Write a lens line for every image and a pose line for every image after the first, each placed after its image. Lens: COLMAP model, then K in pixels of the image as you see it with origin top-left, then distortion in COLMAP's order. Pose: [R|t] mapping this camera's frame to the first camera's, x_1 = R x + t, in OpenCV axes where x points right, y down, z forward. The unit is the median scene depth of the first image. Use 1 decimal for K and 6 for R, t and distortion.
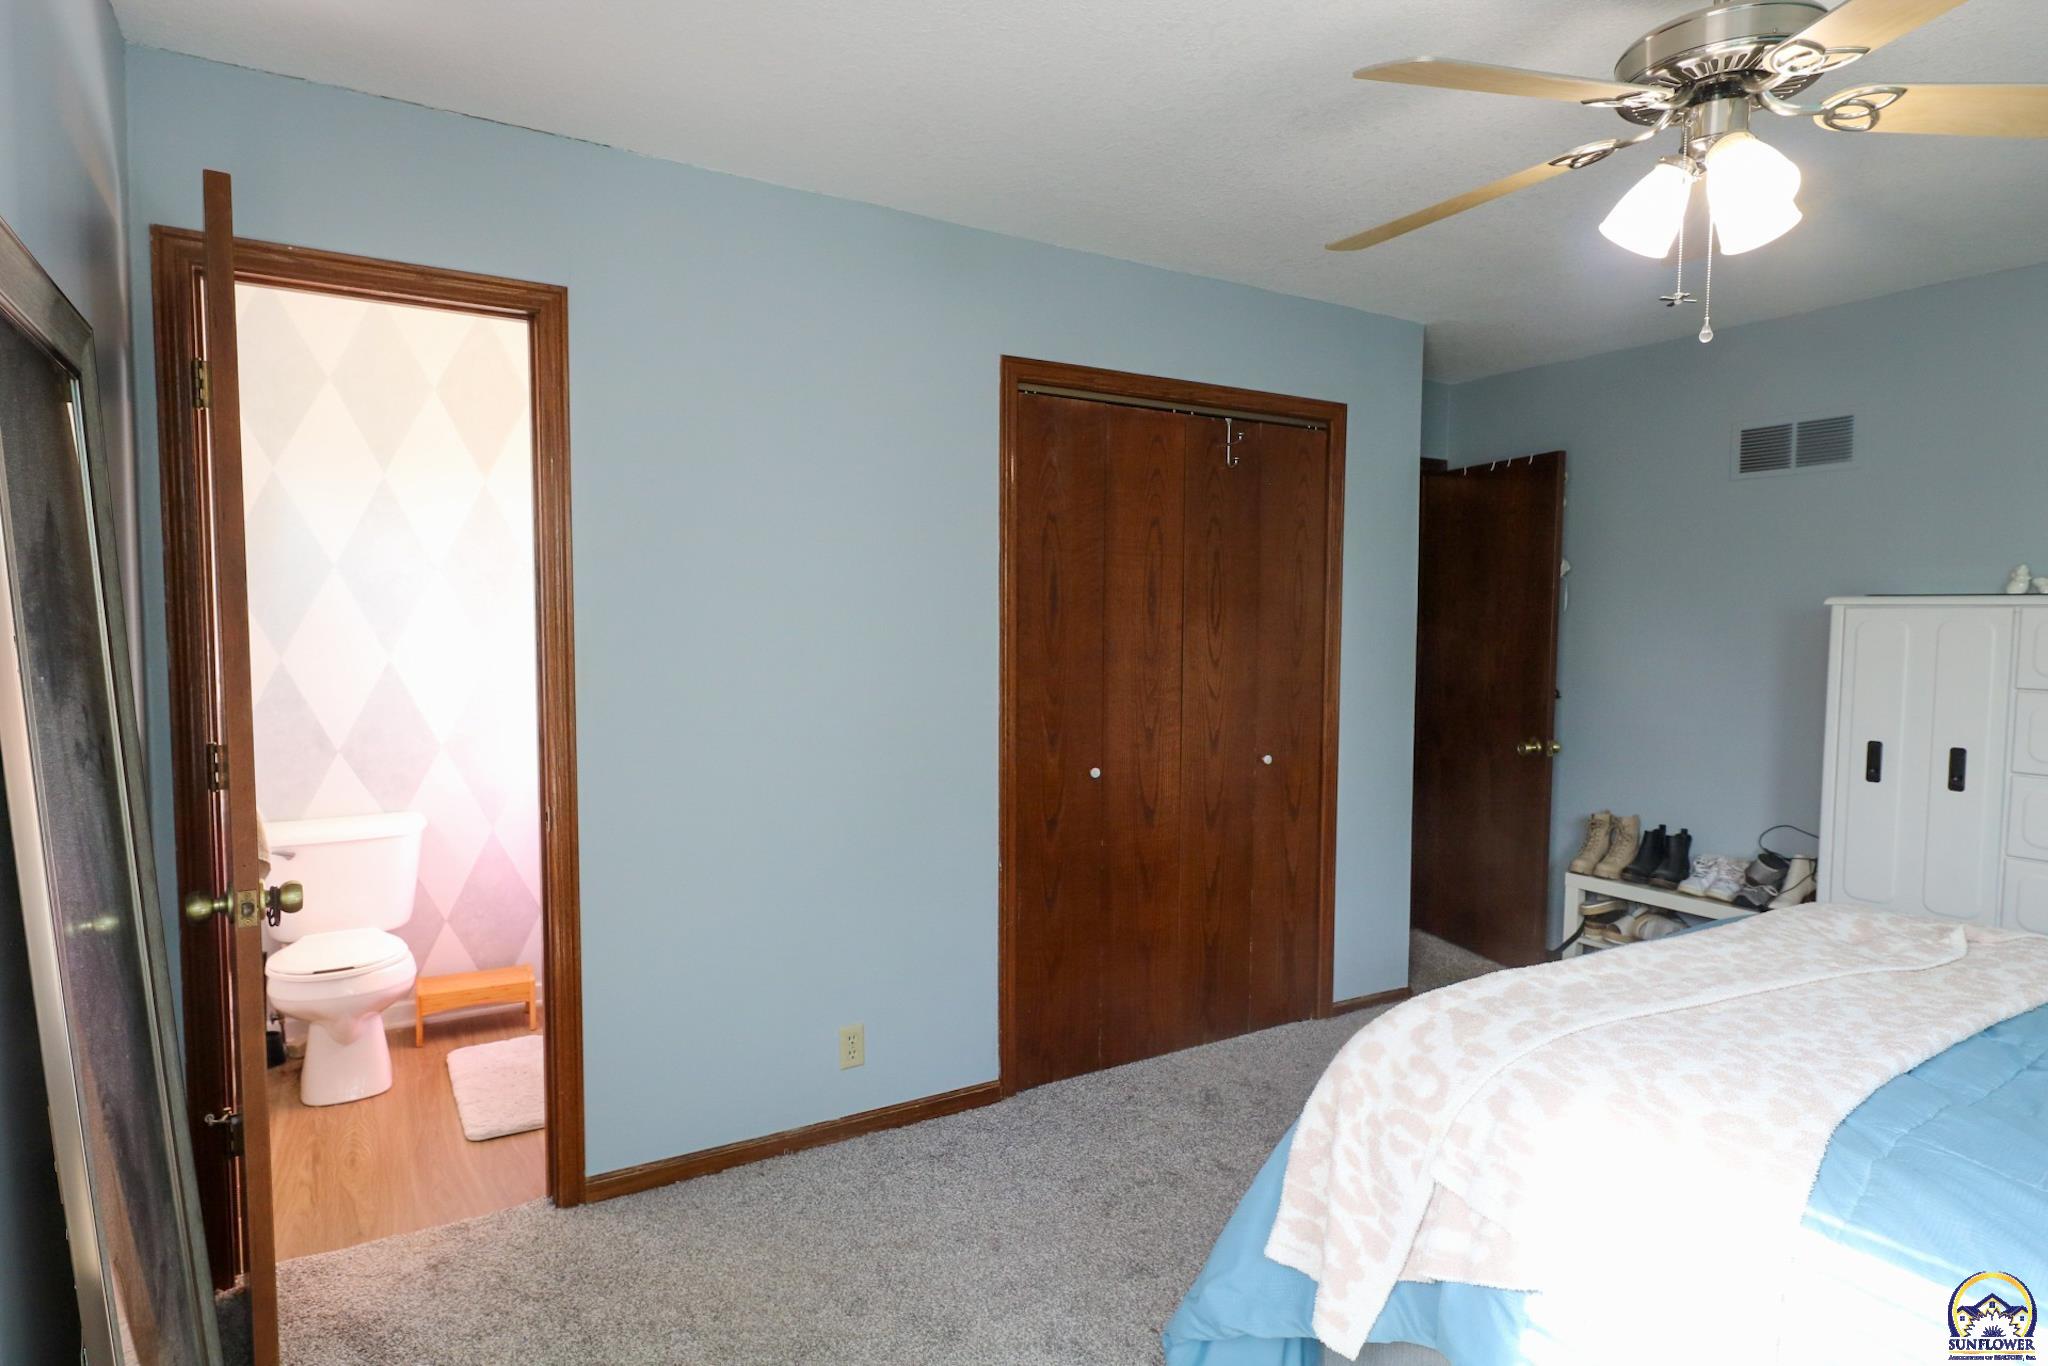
lens RADIAL K [[1139.0, 0, 1028.1], [0, 1139.0, 688.0], [0, 0, 1]] dist [0.005079, -0.000927]
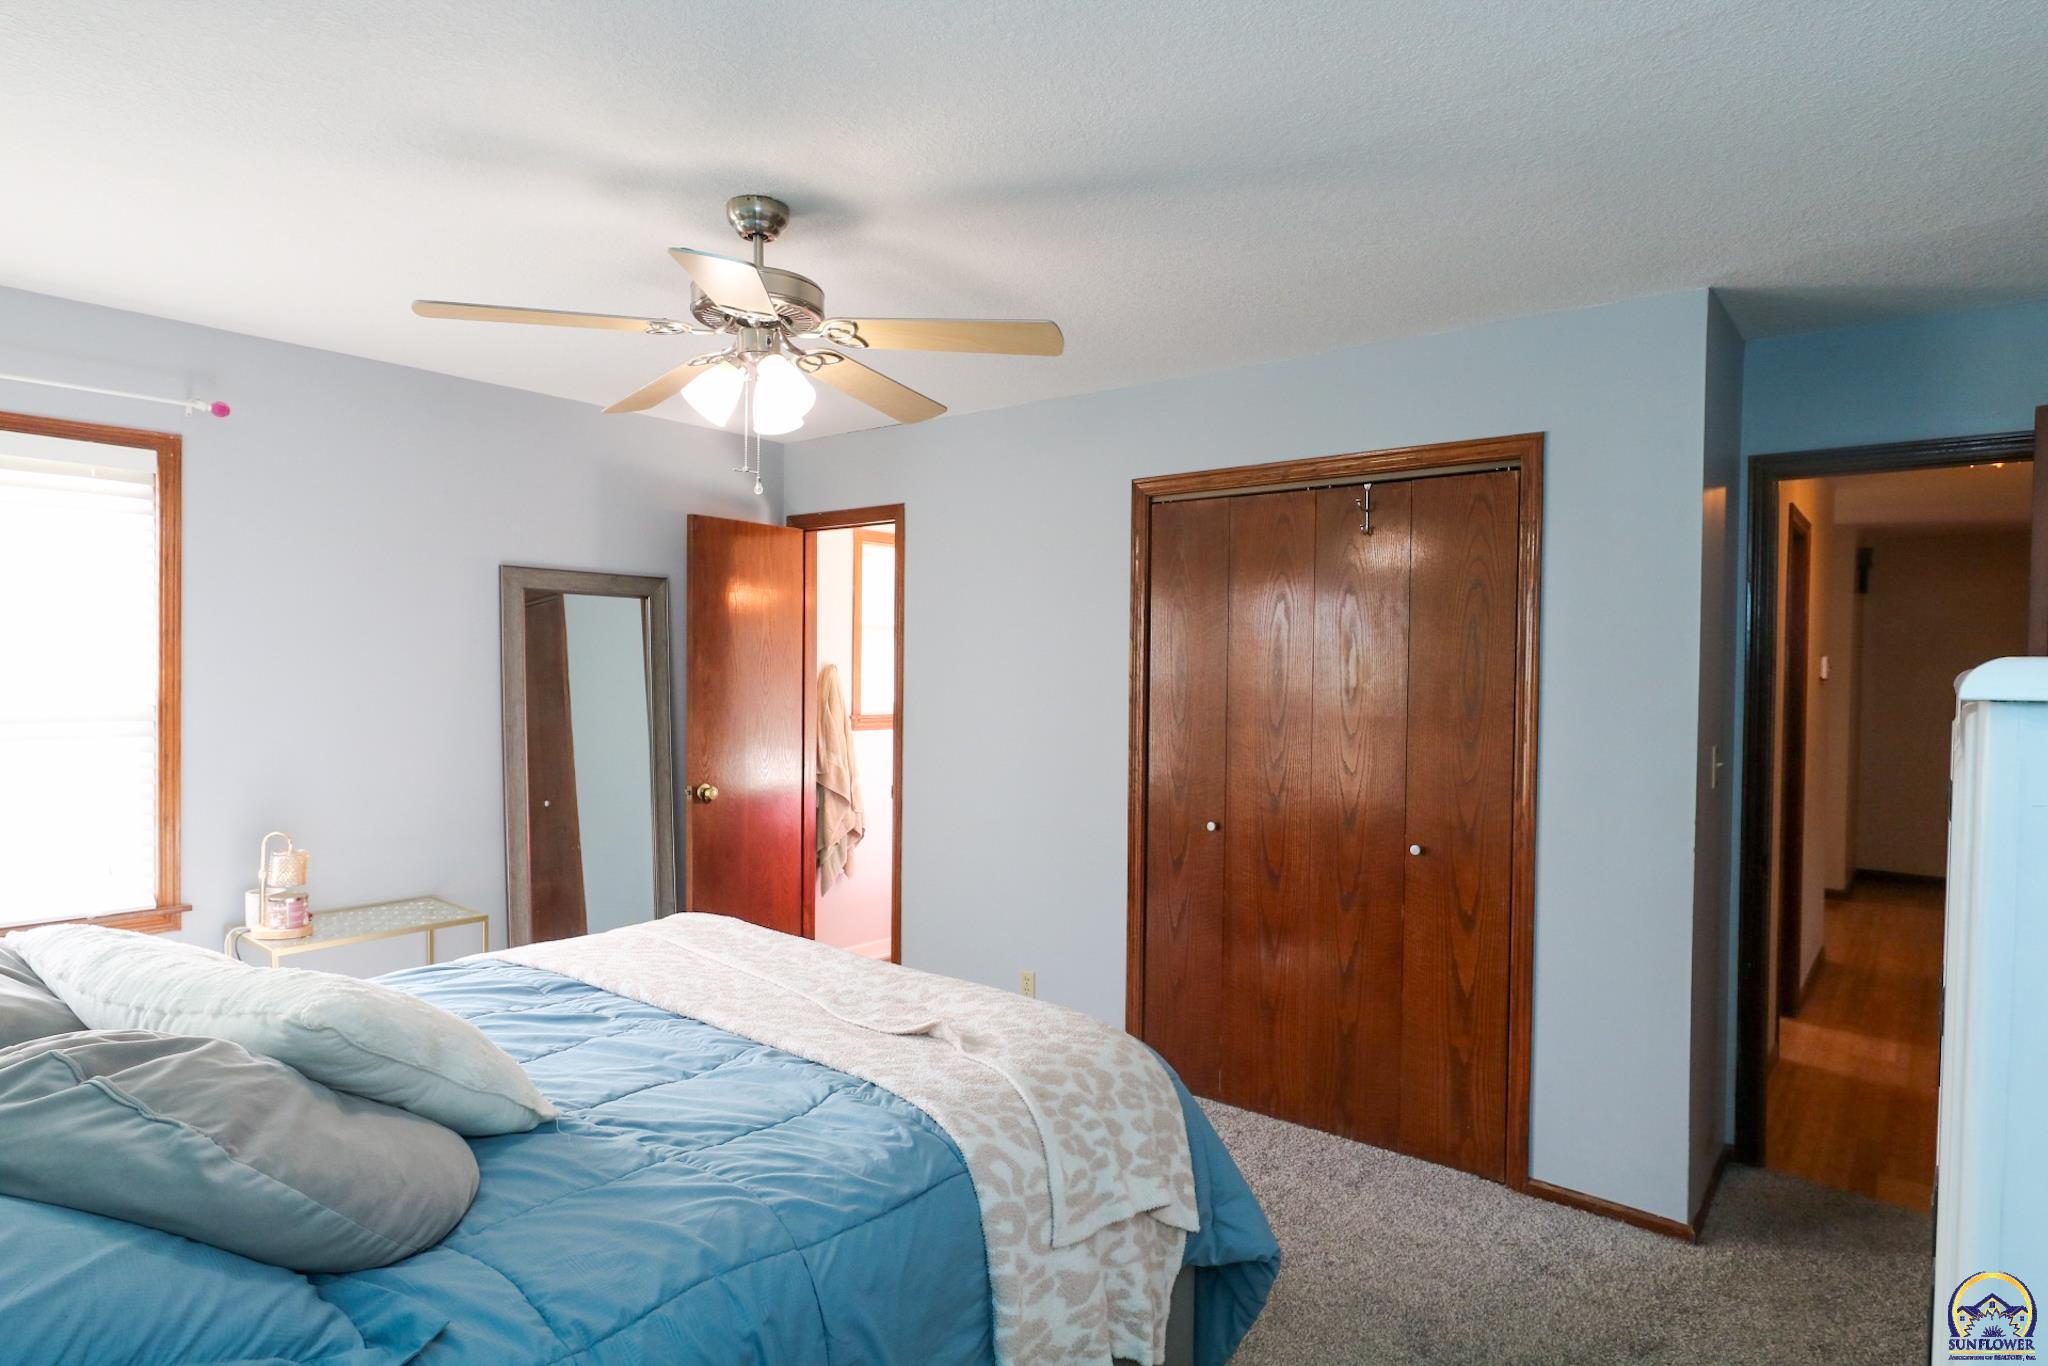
lens RADIAL K [[1139.0, 0, 1028.1], [0, 1139.0, 688.0], [0, 0, 1]] dist [0.005079, -0.000927]
pose [[0.337718, 0.015587, -0.941118, 0.998077], [-0.072044, 0.997358, -0.009334, -0.035648], [0.938486, 0.070954, 0.337949, 0.423227]]
